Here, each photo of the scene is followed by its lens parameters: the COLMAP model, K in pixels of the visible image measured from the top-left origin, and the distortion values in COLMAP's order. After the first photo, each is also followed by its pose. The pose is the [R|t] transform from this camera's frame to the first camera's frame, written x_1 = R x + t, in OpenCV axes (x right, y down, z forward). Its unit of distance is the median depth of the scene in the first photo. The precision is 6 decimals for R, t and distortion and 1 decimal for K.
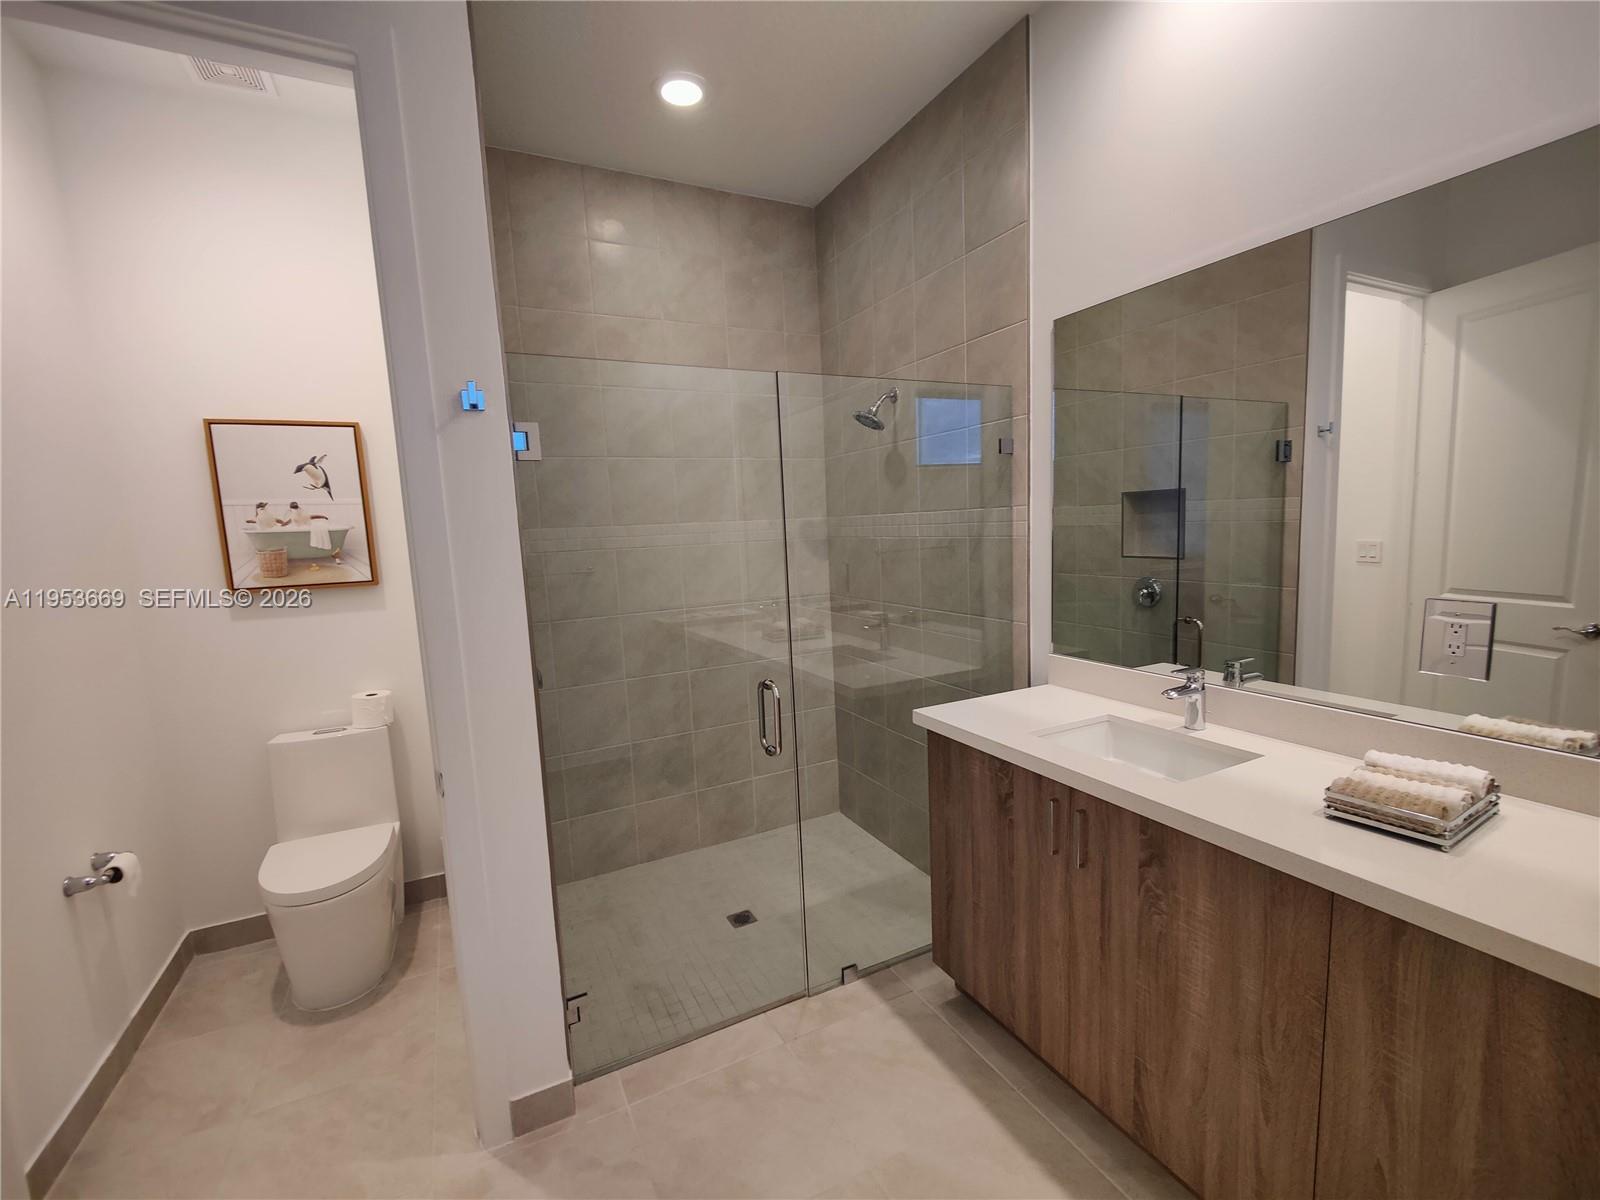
lens RADIAL K [[686.1, 0, 801.3], [0, 686.1, 617.4], [0, 0, 1]] dist [0.000711, -0.005790]
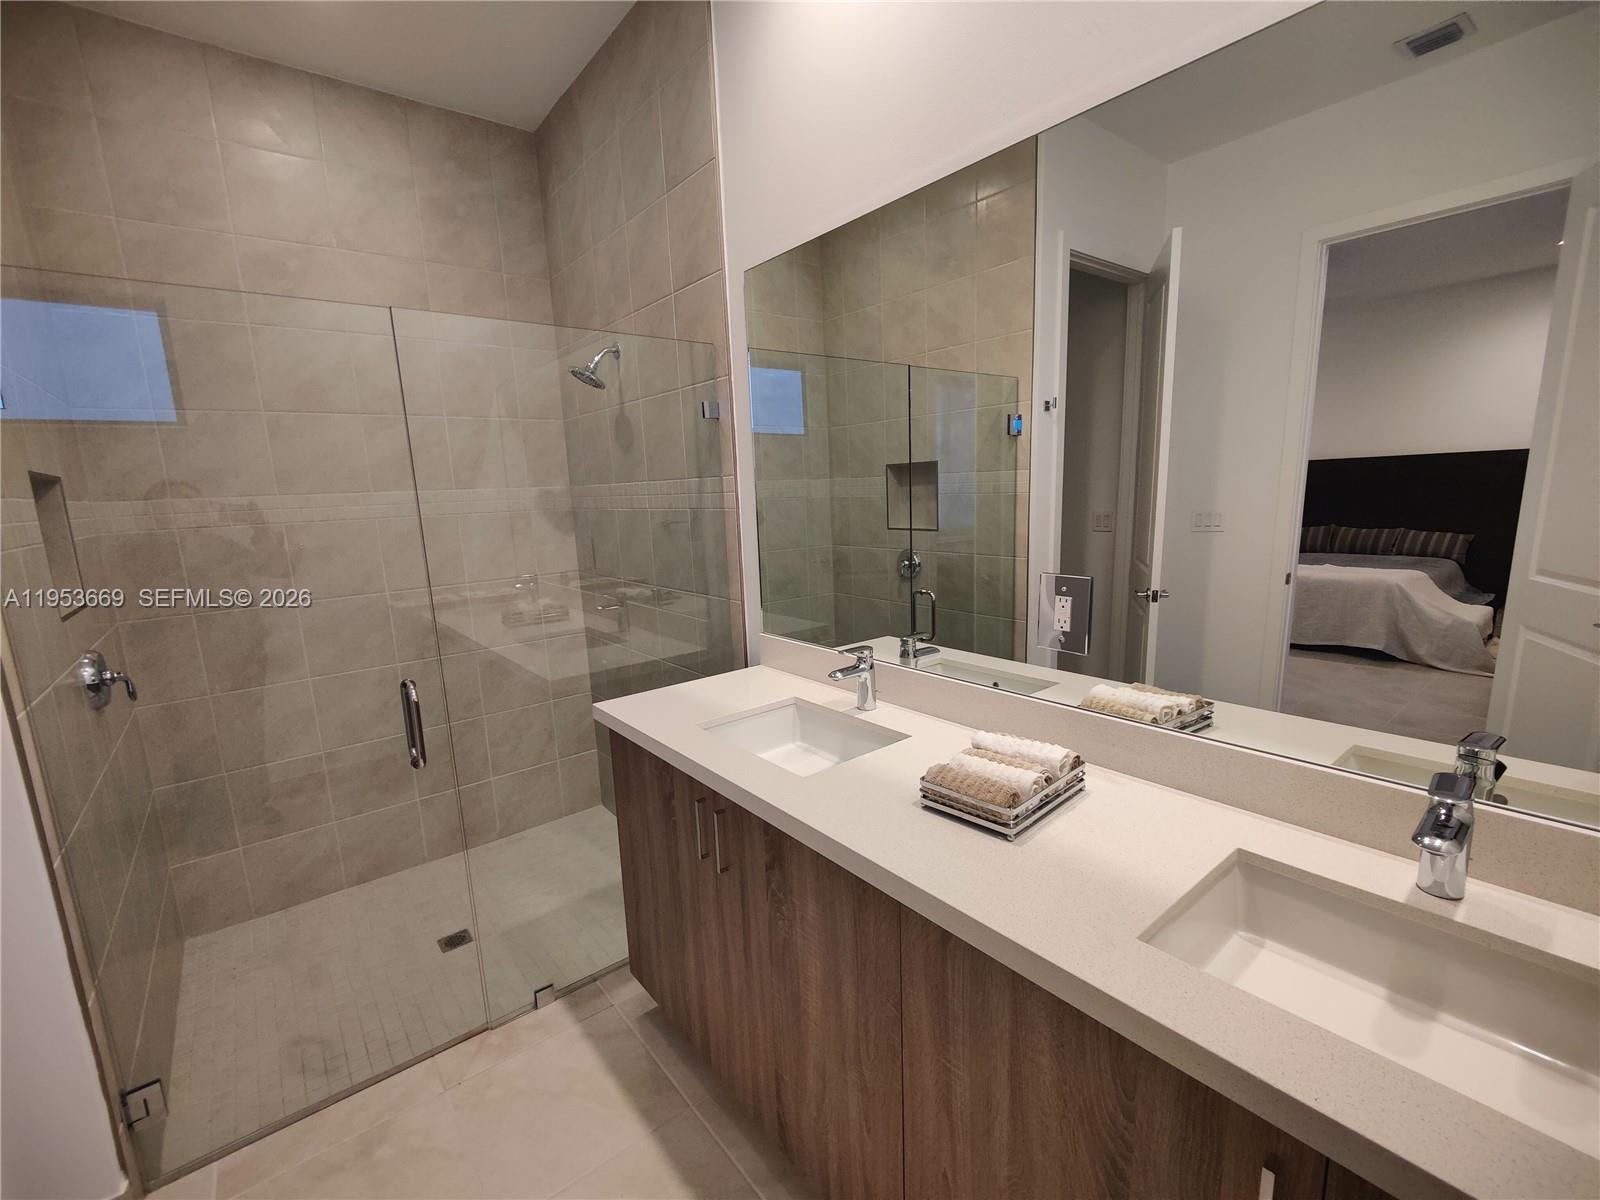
lens RADIAL K [[686.3, 0, 802.2], [0, 686.3, 620.5], [0, 0, 1]] dist [0.001145, -0.008276]
pose [[0.976337, -0.034463, 0.213493, 0.237519], [0.024784, 0.998547, 0.047851, -0.008907], [-0.214832, -0.041428, 0.975772, 0.070748]]
